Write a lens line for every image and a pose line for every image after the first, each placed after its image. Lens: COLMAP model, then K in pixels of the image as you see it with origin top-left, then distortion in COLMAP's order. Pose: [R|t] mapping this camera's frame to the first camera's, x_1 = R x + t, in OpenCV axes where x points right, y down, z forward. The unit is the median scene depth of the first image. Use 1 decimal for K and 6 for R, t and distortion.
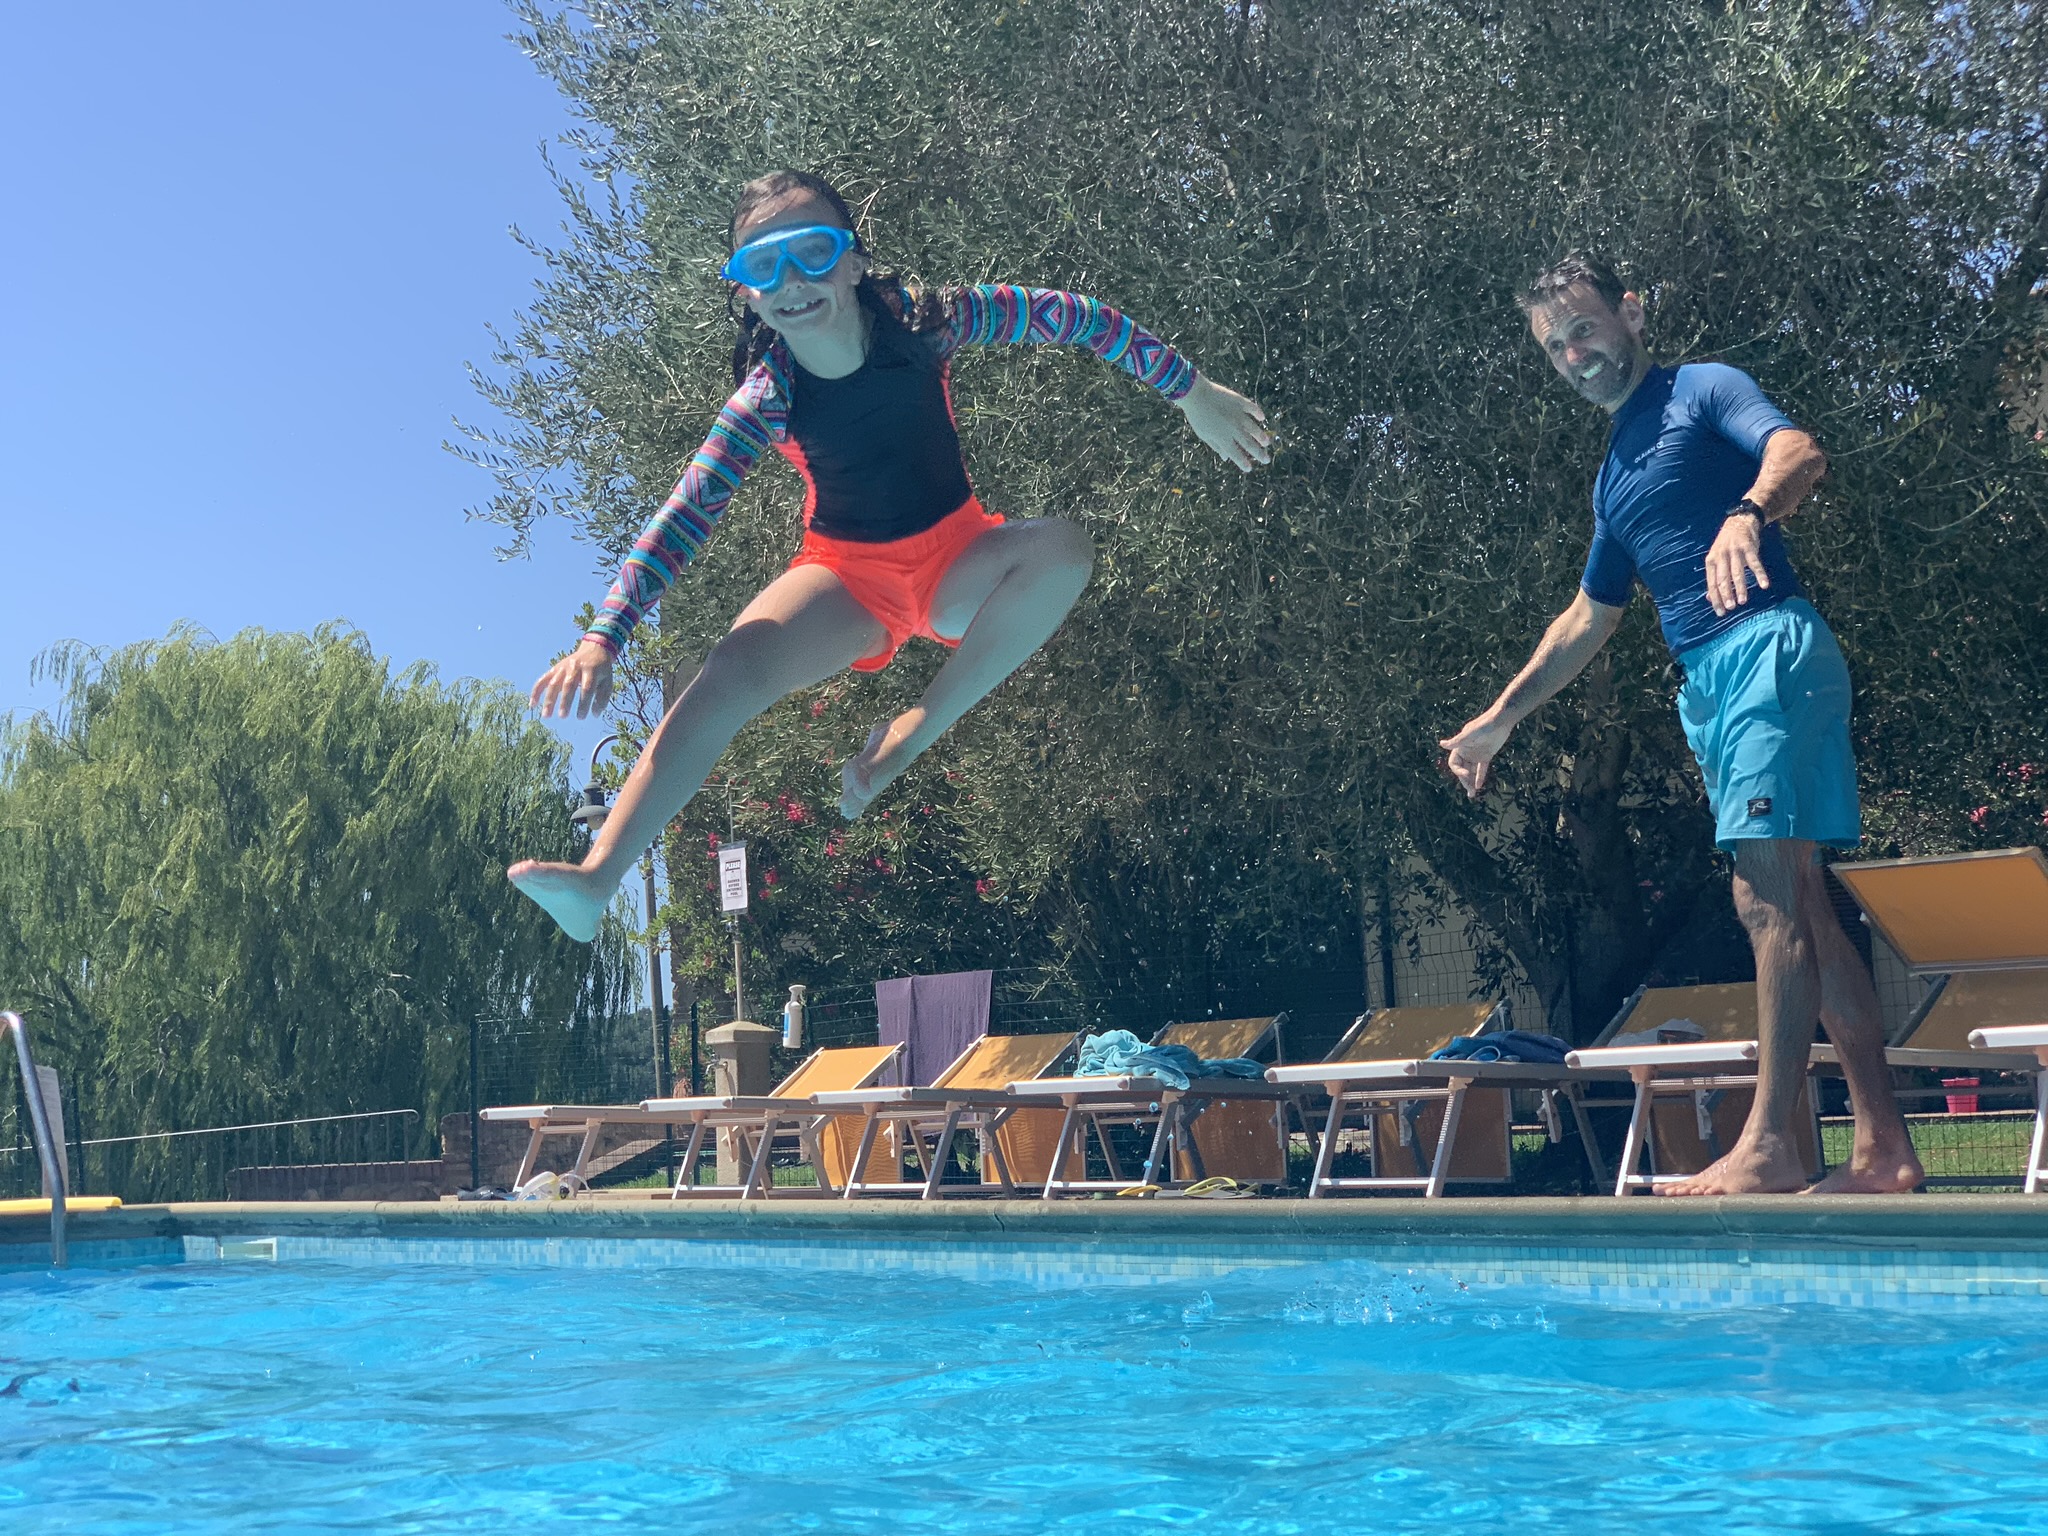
lens RADIAL K [[3086.8, 0, 1012.6], [0, 3086.8, 620.8], [0, 0, 1]] dist [0.036254, 0.041095]
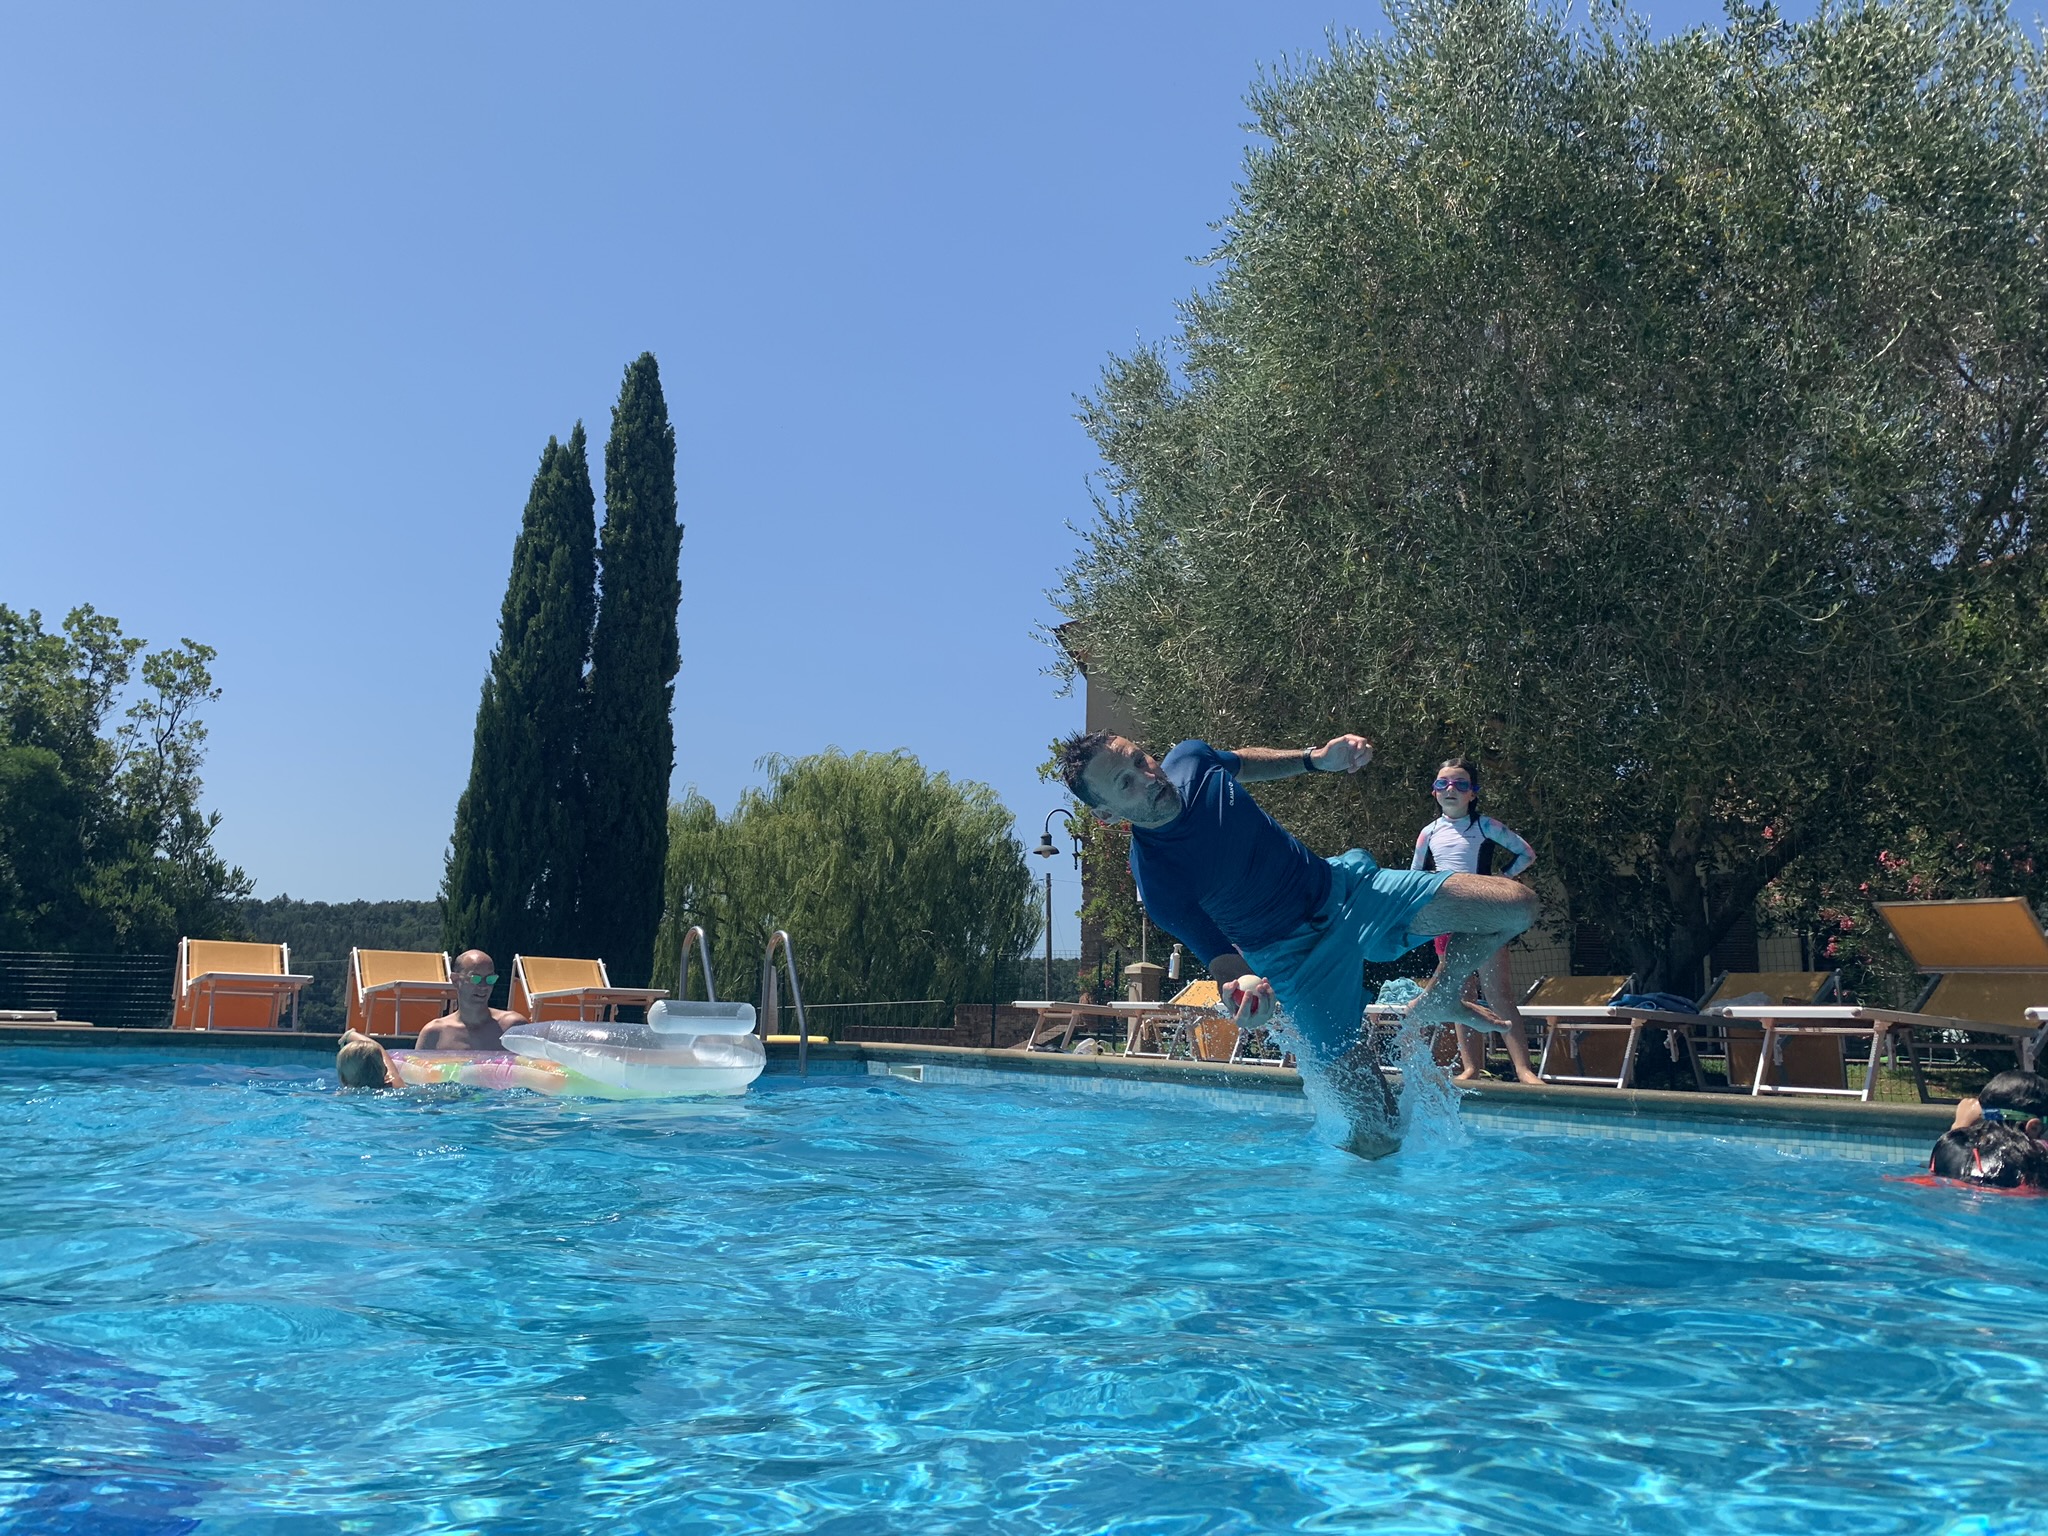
lens RADIAL K [[1563.3, 0, 1018.2], [0, 1563.3, 795.3], [0, 0, 1]] dist [-0.000130, 0.007818]
pose [[0.991204, 0.044553, -0.124621, -0.066269], [-0.042310, 0.998892, 0.020591, 0.018347], [0.125401, -0.015137, 0.991991, 0.091828]]
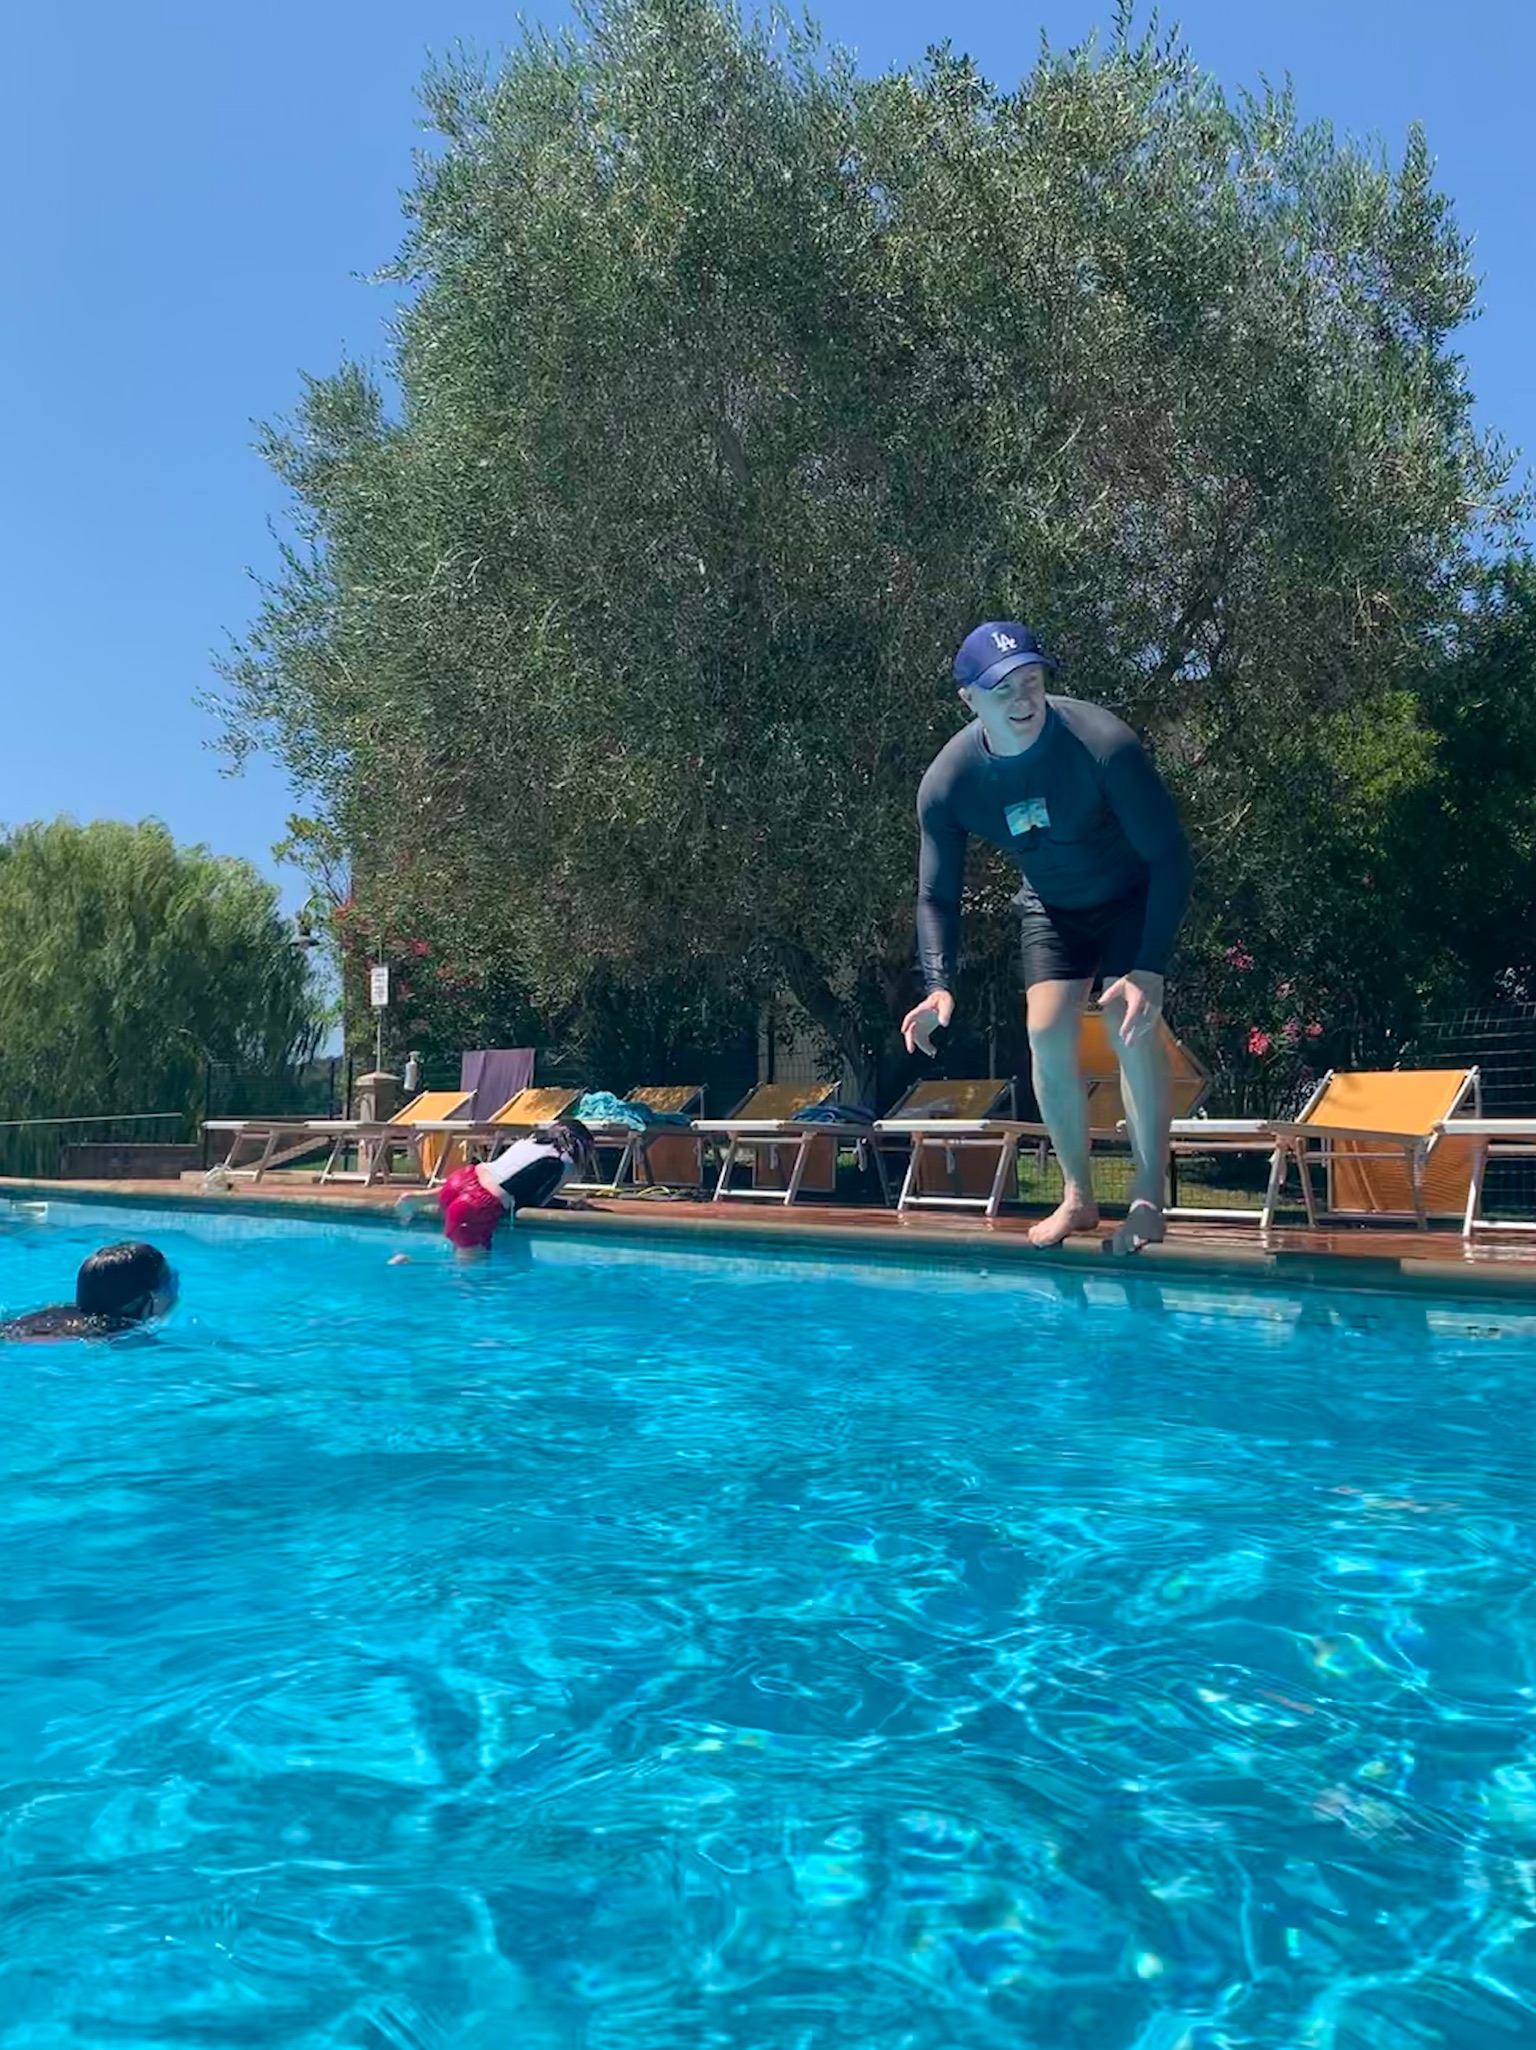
lens RADIAL K [[1732.1, 0, 783.4], [0, 1732.1, 1024.4], [0, 0, 1]] dist [0.095389, -0.166768]
pose [[0.991080, 0.048755, 0.124030, 0.011036], [-0.060828, 0.993570, 0.095493, 0.003316], [-0.118577, -0.102186, 0.987673, 0.075713]]
